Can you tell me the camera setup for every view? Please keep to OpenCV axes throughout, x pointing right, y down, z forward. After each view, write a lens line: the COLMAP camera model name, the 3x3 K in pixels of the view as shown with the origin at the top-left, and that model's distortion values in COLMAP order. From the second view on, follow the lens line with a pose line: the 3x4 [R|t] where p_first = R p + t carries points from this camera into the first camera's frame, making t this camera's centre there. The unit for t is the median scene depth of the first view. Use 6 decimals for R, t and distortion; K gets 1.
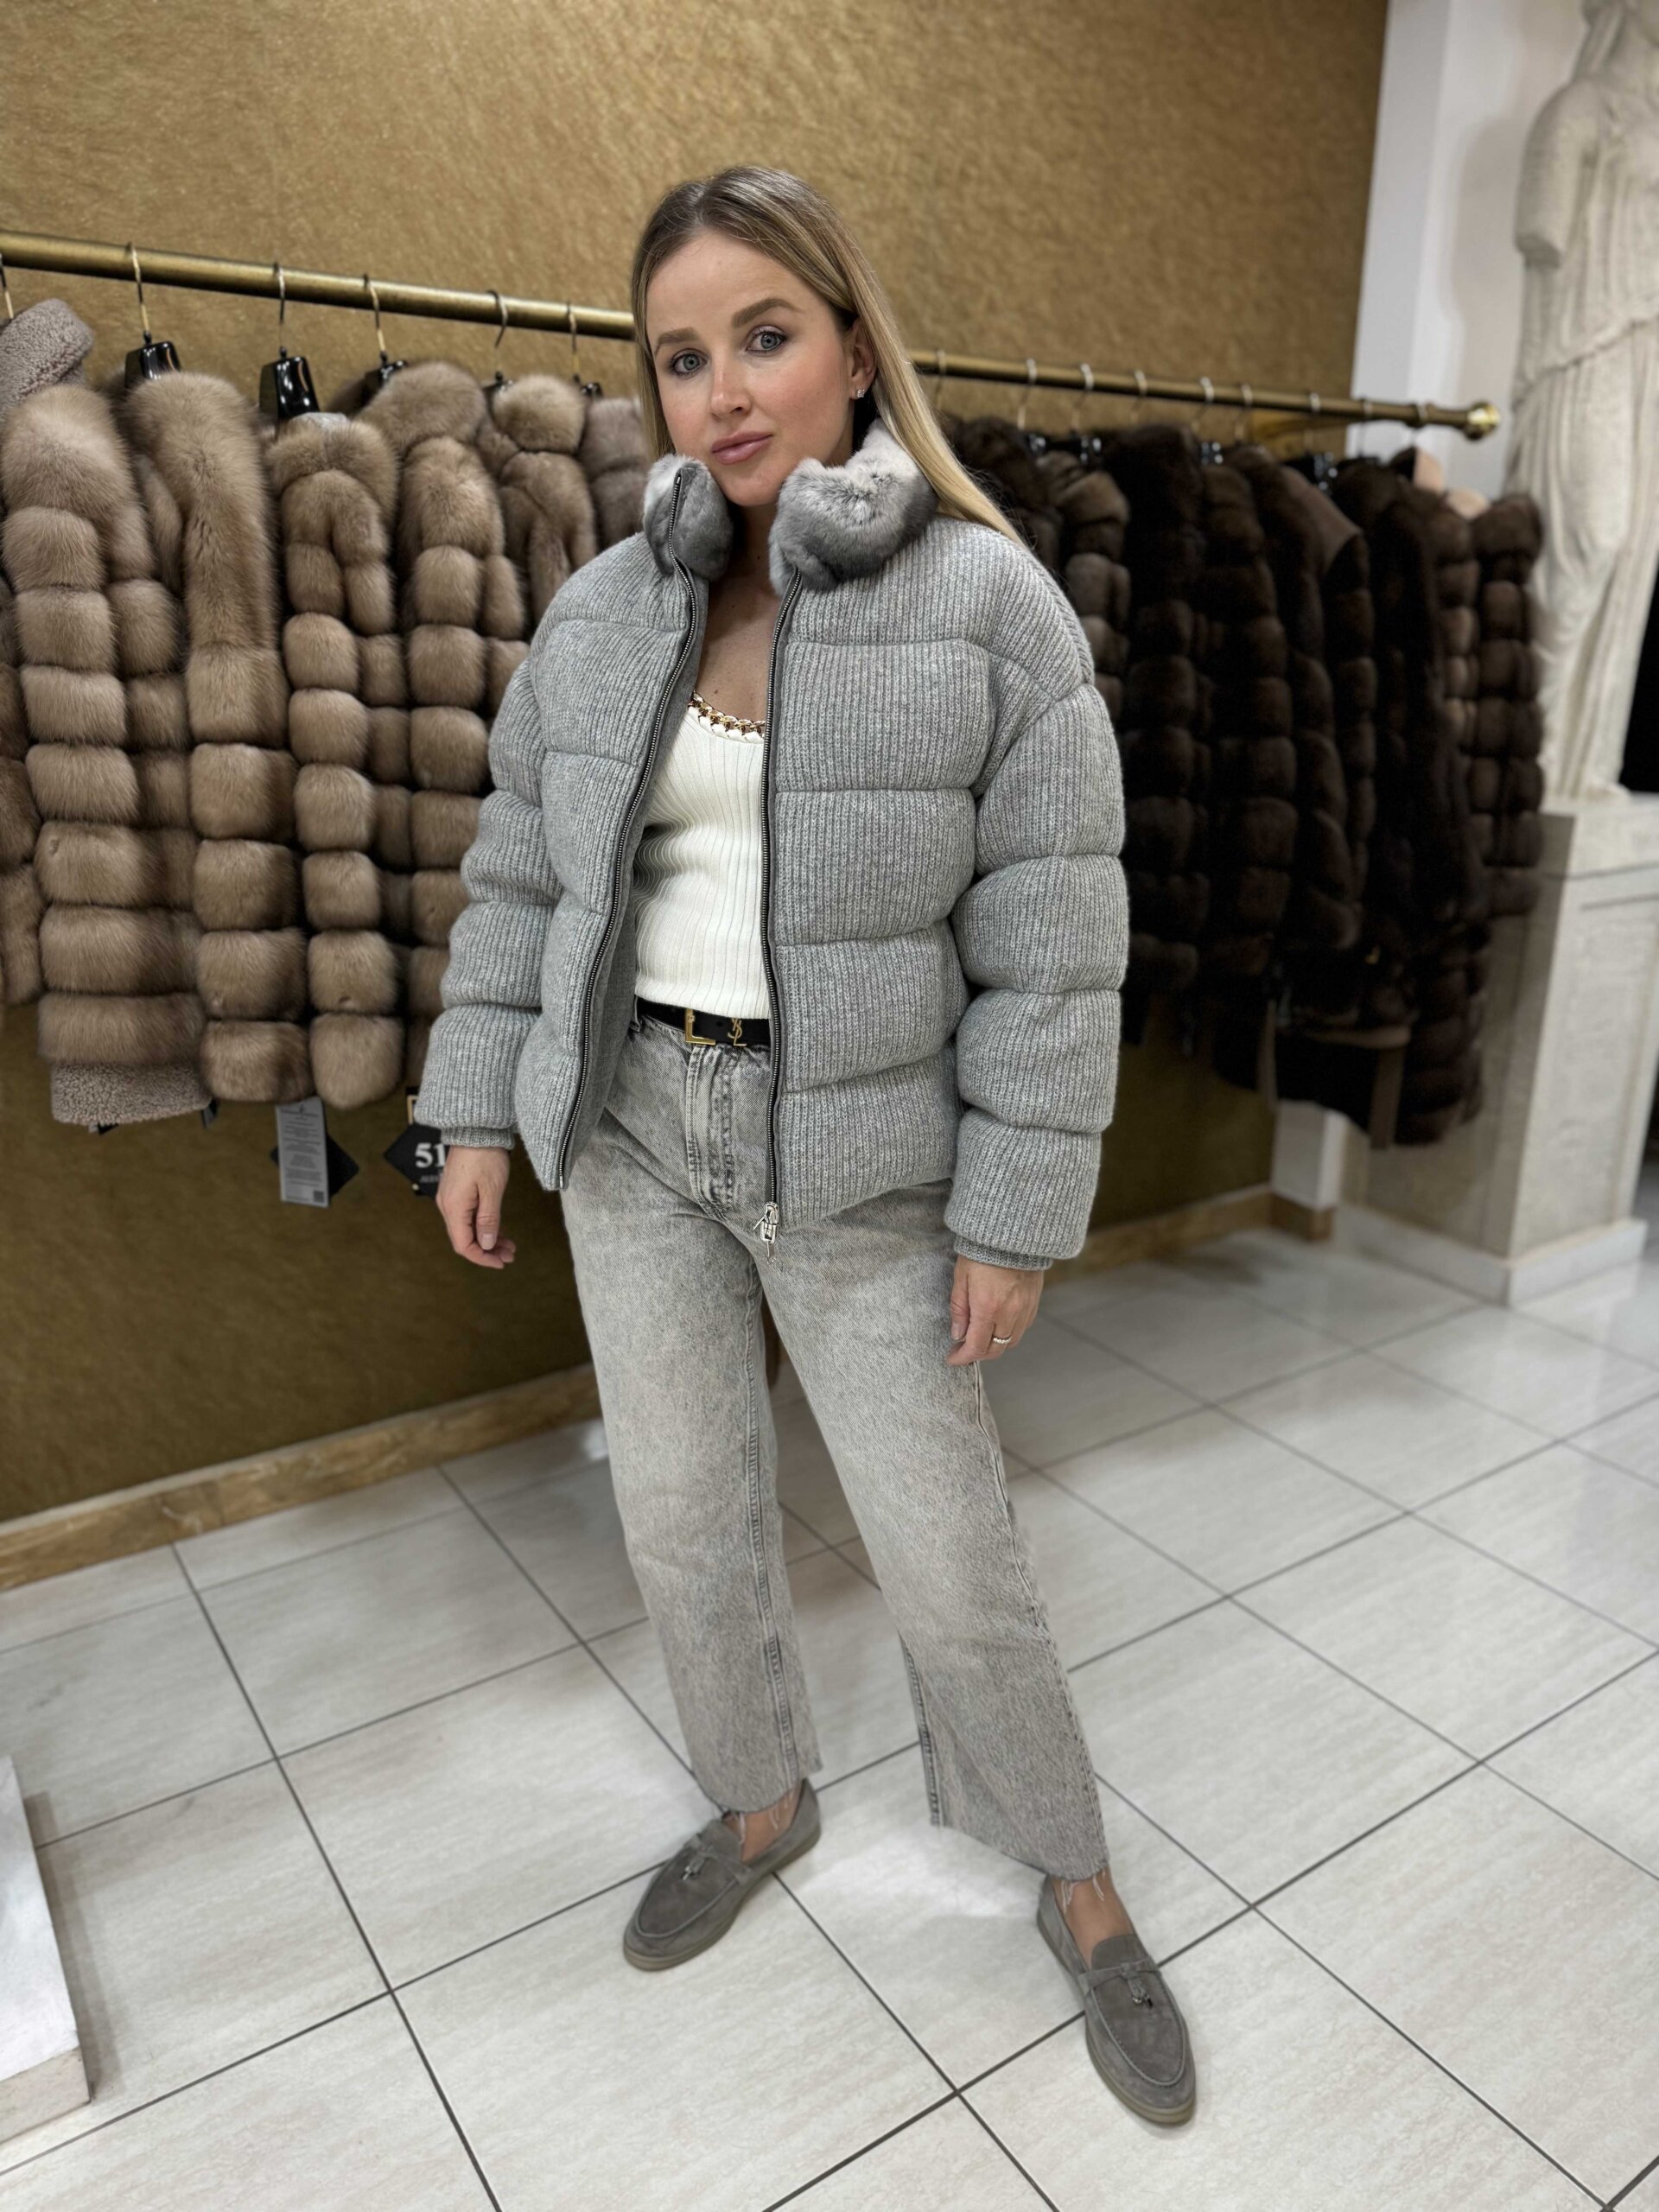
lens RADIAL K [[1555.7, 0, 828.8], [0, 1555.7, 1111.3], [0, 0, 1]] dist [-0.000266, -0.010481]
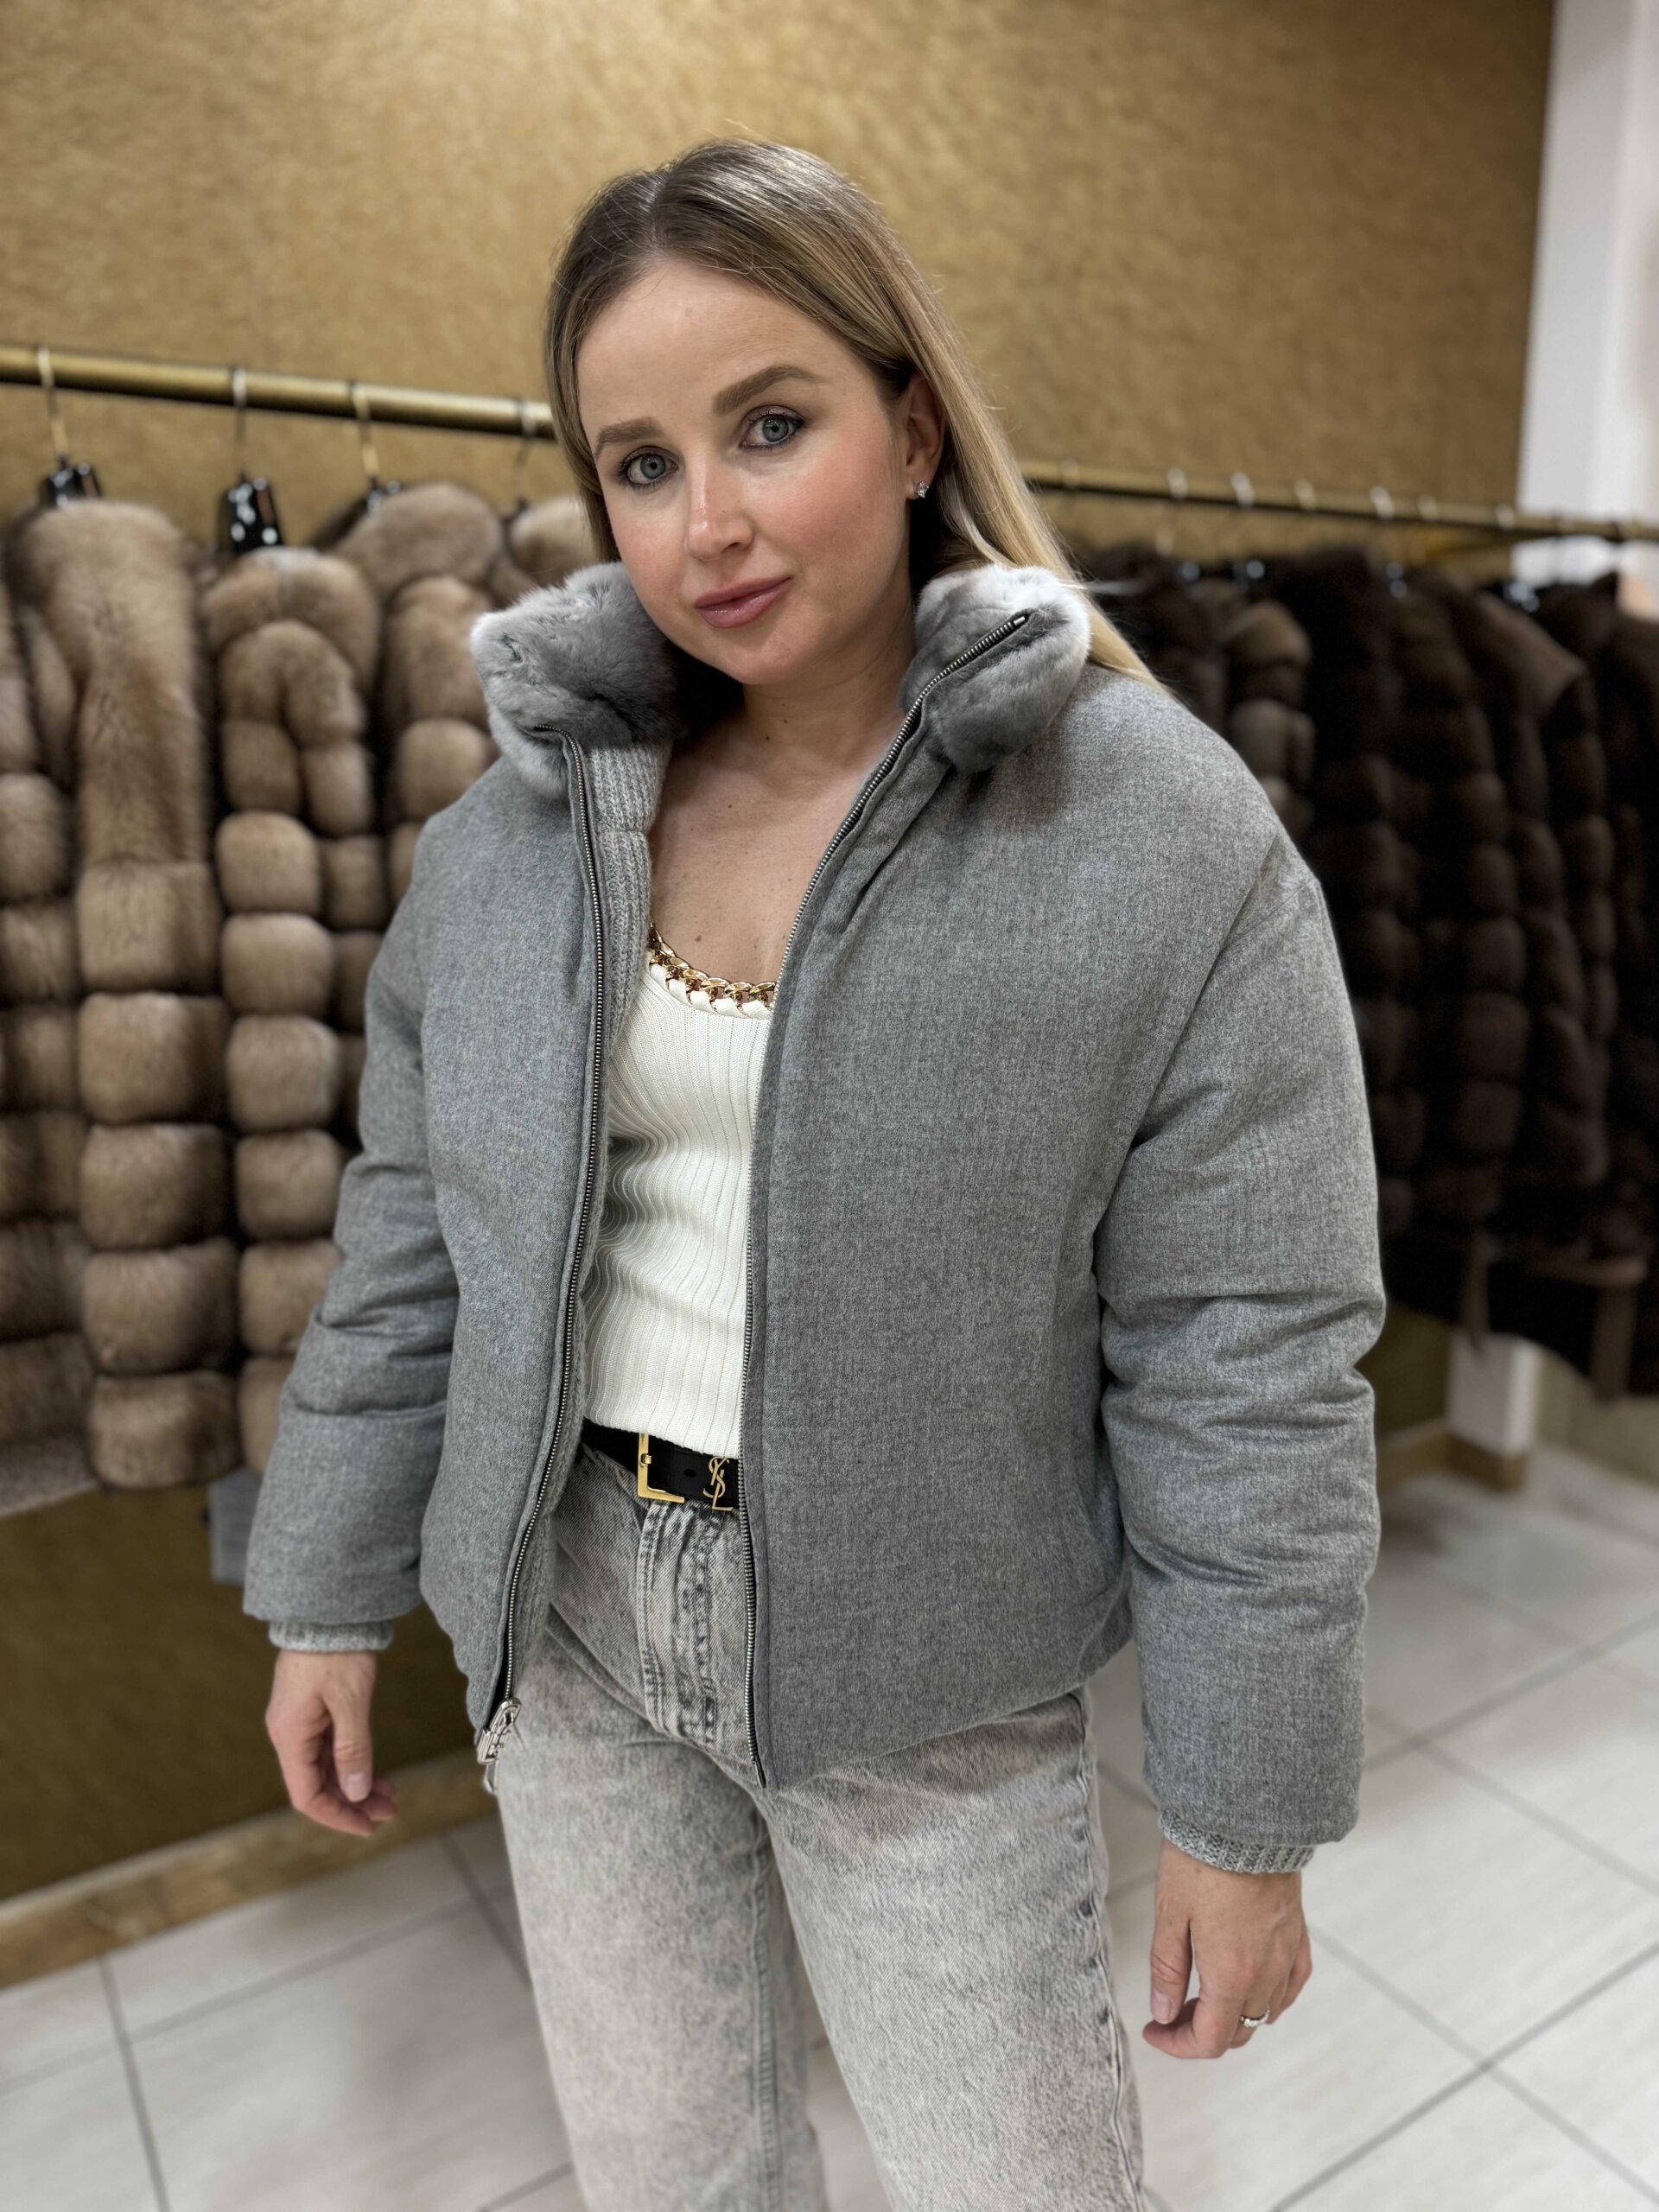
lens RADIAL K [[1555.7, 0, 825.1], [0, 1555.7, 1096.1], [0, 0, 1]] dist [-0.000266, -0.010481]
pose [[0.999149, -0.010121, -0.039980, -0.026249], [0.006480, 0.995907, -0.090156, -0.087639], [0.040729, 0.089820, 0.995125, 0.215839]]
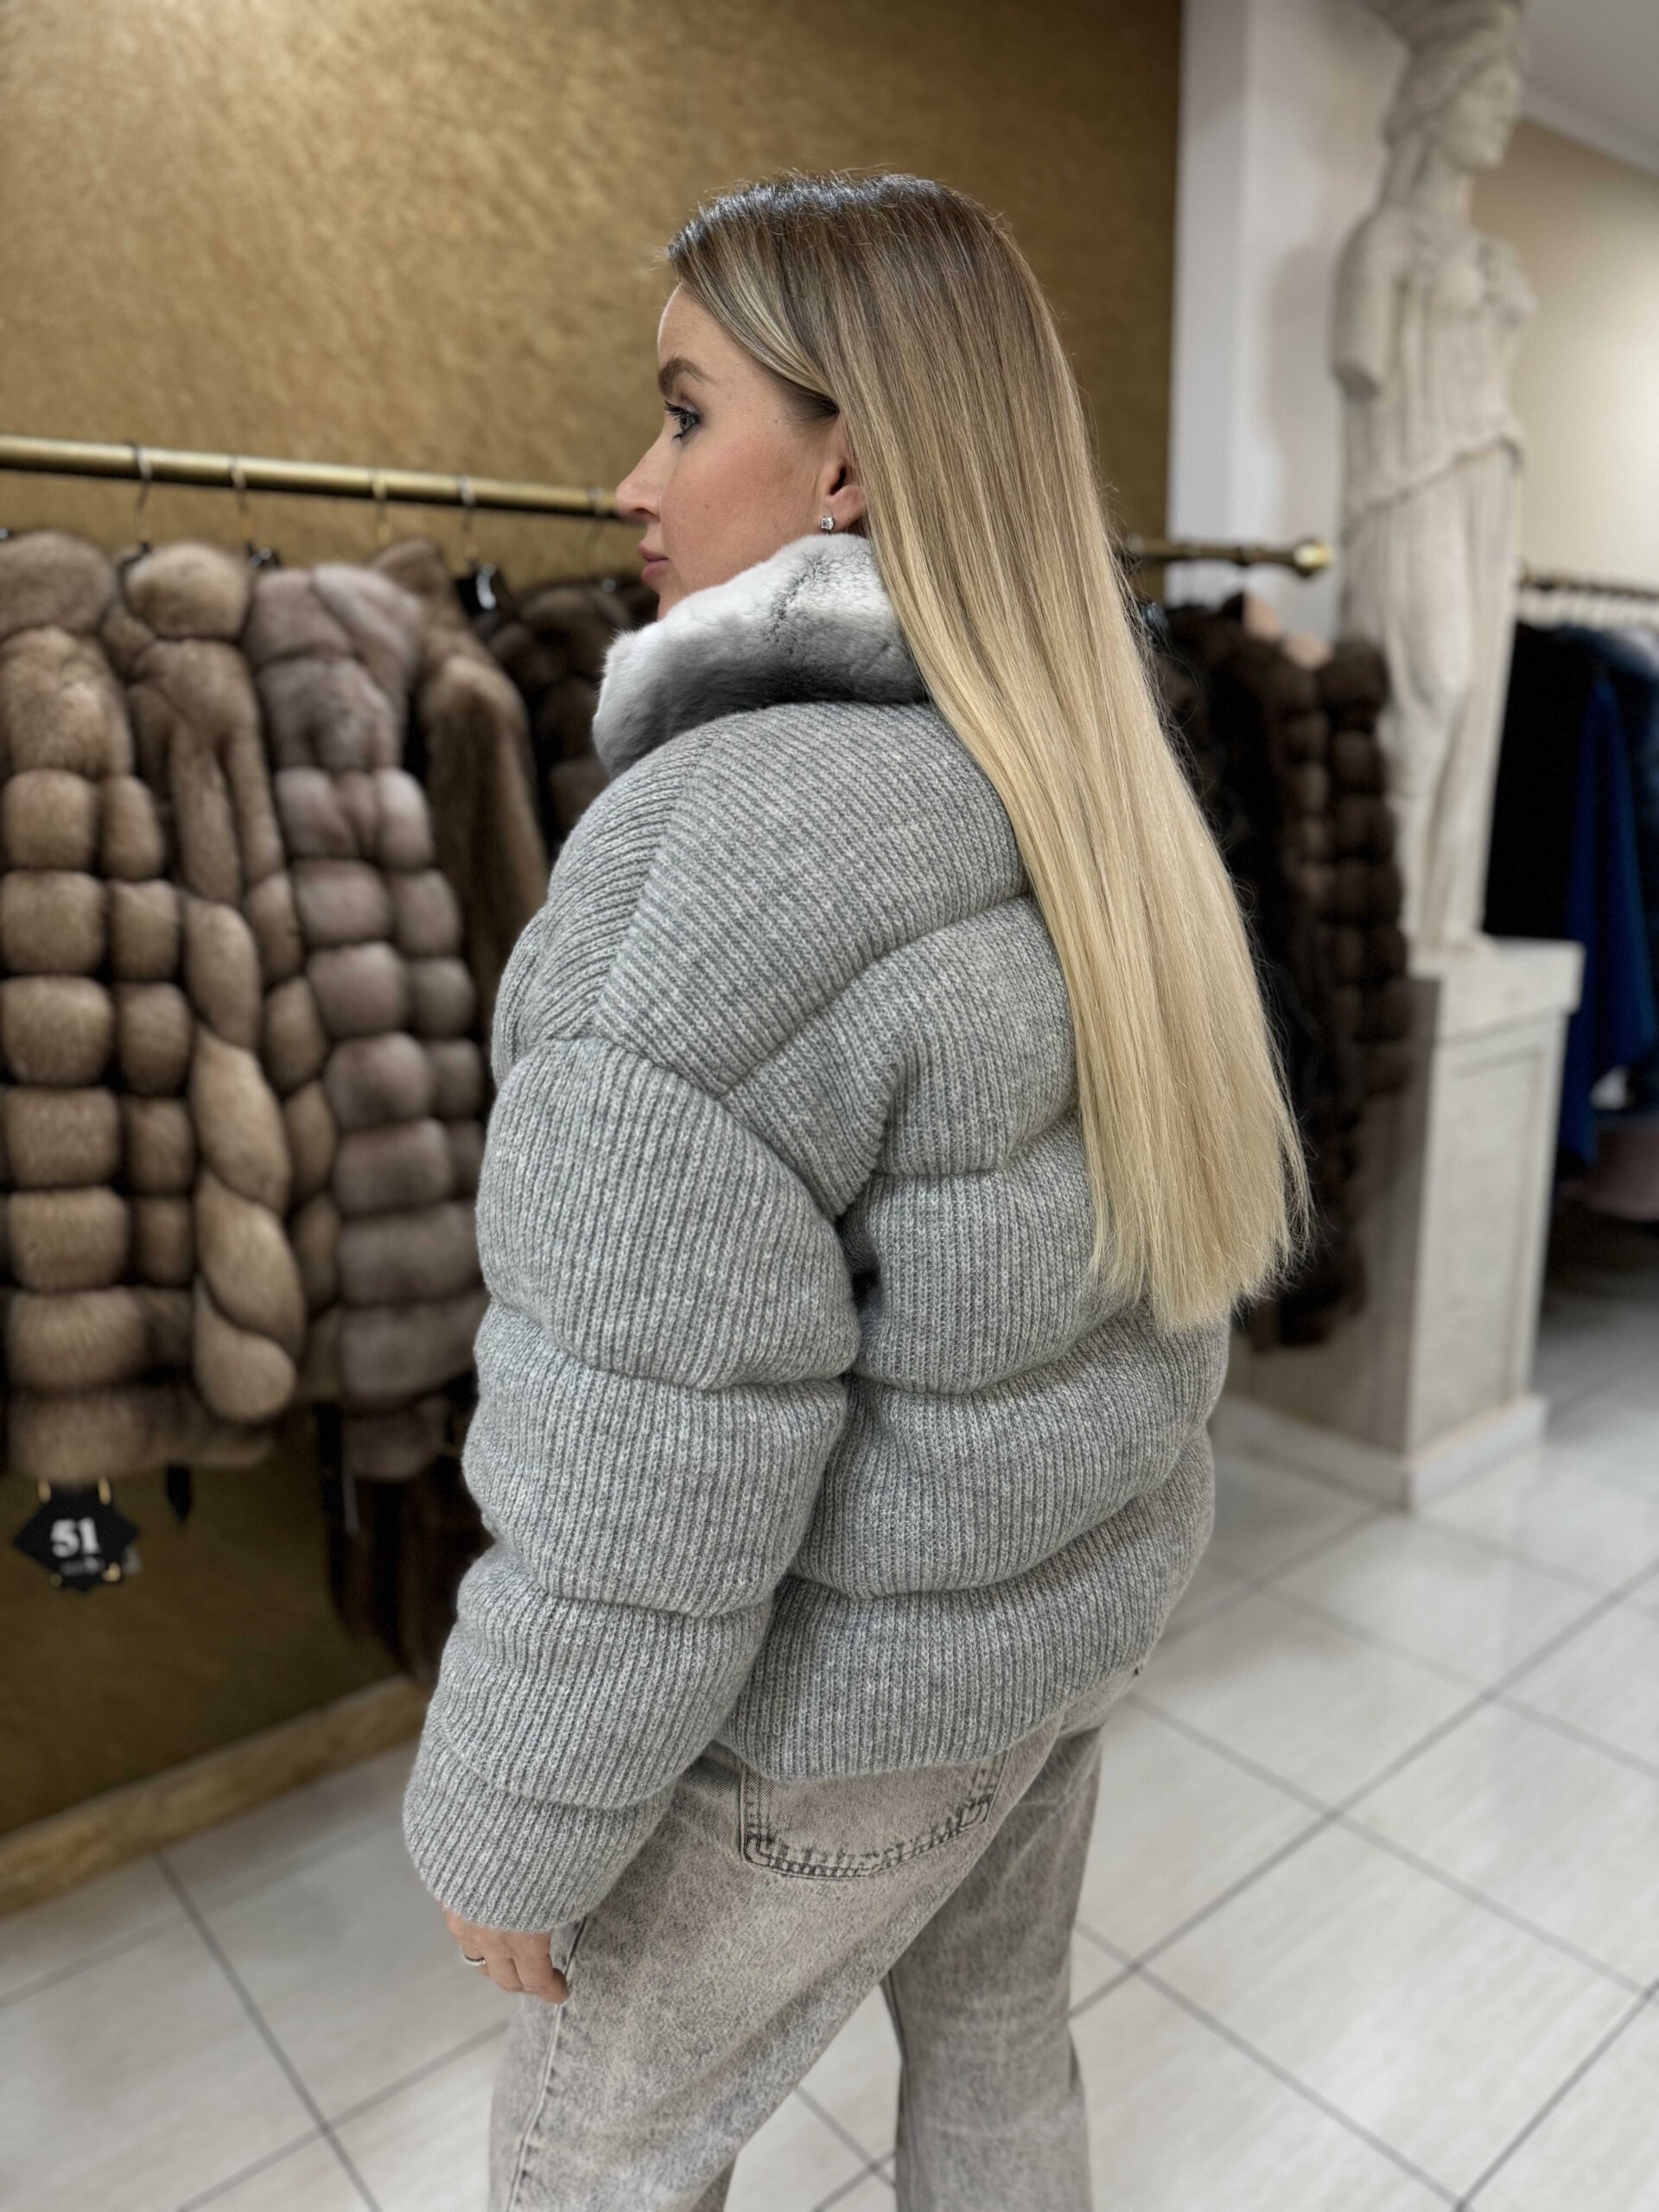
lens RADIAL K [[1555.7, 0, 823.3], [0, 1555.7, 1099.0], [0, 0, 1]] dist [-0.000266, -0.010481]
pose [[0.994916, -0.048684, 0.088163, 0.045061], [0.055156, 0.995840, -0.072528, -0.096521], [-0.084265, 0.077022, 0.993462, 0.170814]]
